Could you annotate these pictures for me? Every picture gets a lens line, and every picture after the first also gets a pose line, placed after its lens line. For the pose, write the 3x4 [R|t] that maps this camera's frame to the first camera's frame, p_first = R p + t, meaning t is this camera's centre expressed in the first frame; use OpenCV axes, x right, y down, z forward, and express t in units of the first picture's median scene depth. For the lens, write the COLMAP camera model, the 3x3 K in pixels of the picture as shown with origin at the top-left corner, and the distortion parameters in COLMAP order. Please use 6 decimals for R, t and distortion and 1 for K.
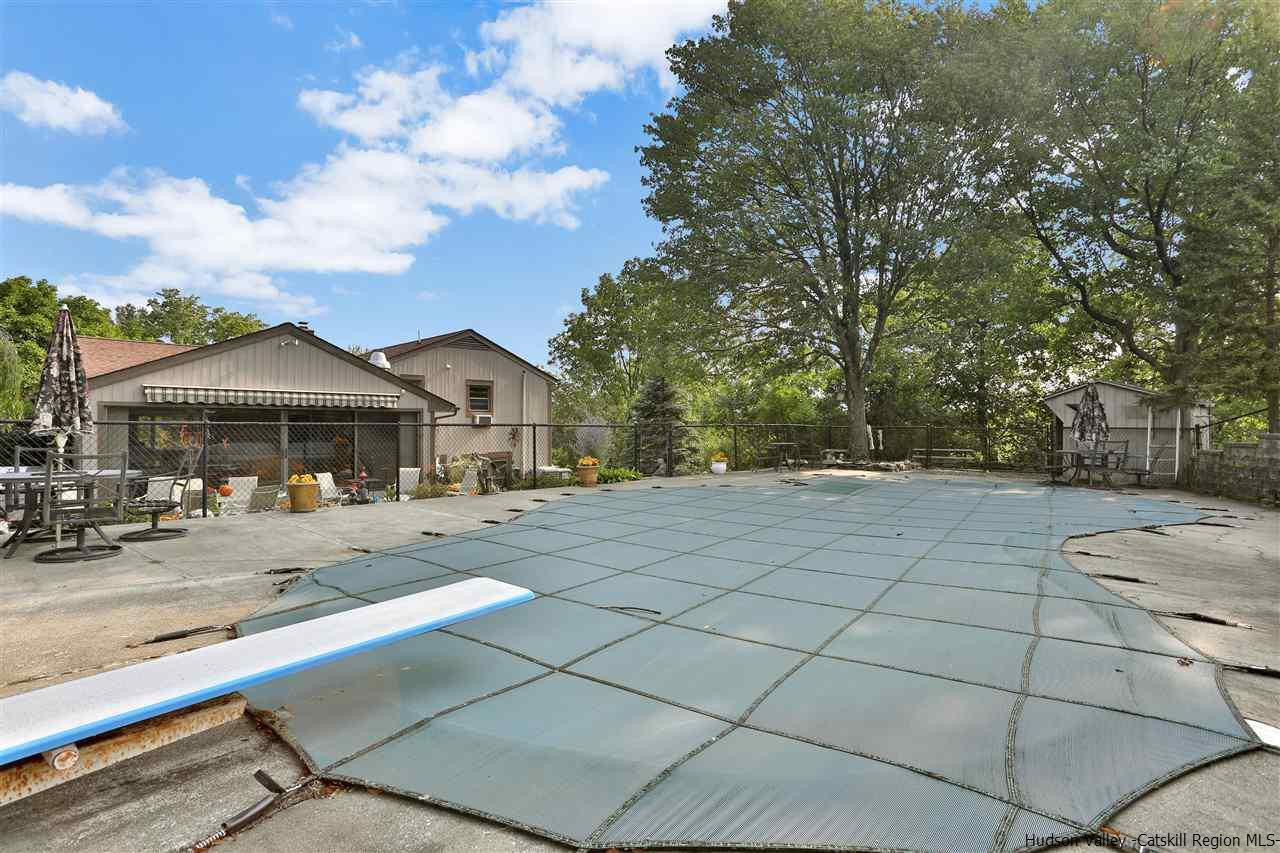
lens RADIAL K [[619.5, 0, 629.4], [0, 619.5, 420.4], [0, 0, 1]] dist [-0.040406, -0.000141]
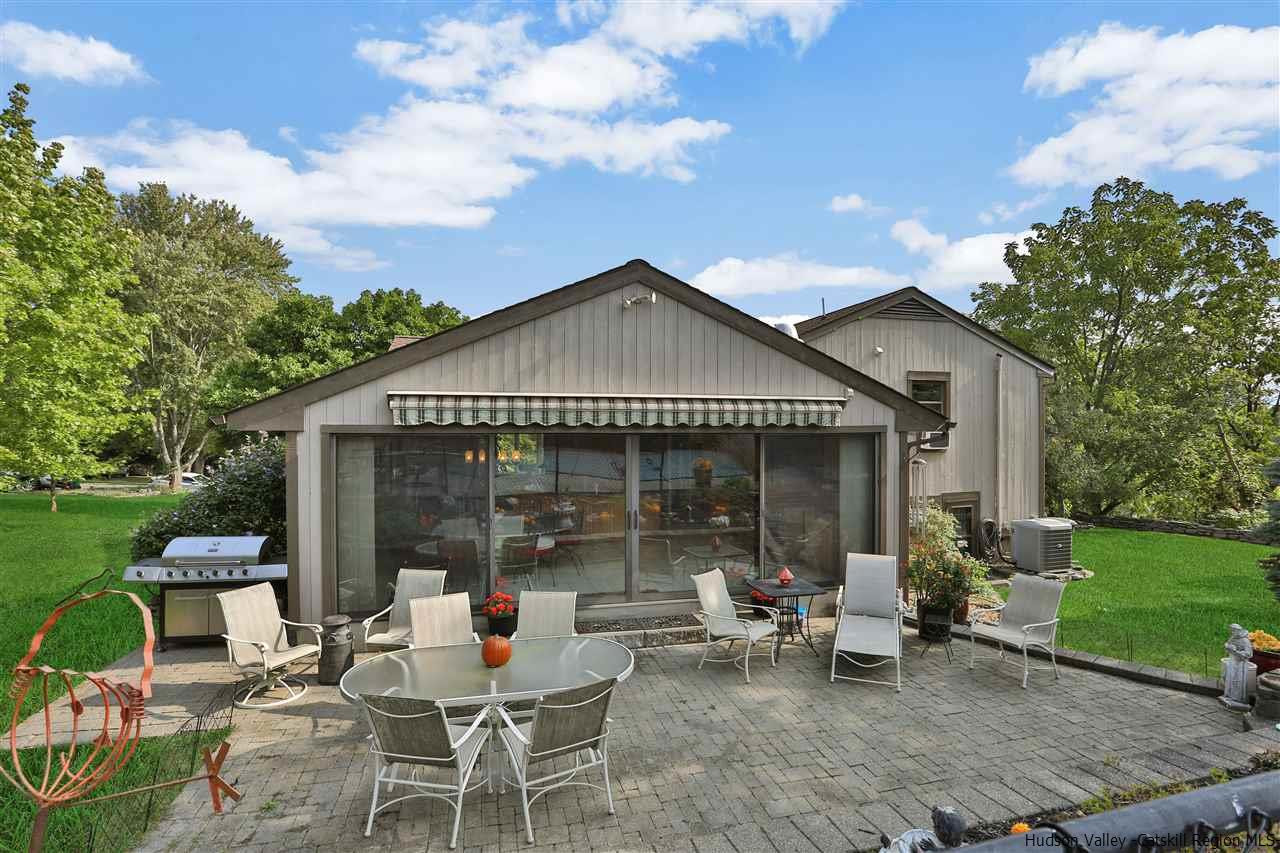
lens RADIAL K [[619.5, 0, 640.8], [0, 619.5, 427.2], [0, 0, 1]] dist [-0.040406, -0.000141]
pose [[0.870828, -0.005174, -0.491560, -0.293032], [0.007471, 0.999968, 0.002709, -0.023157], [0.491531, -0.006031, 0.870839, 0.532635]]
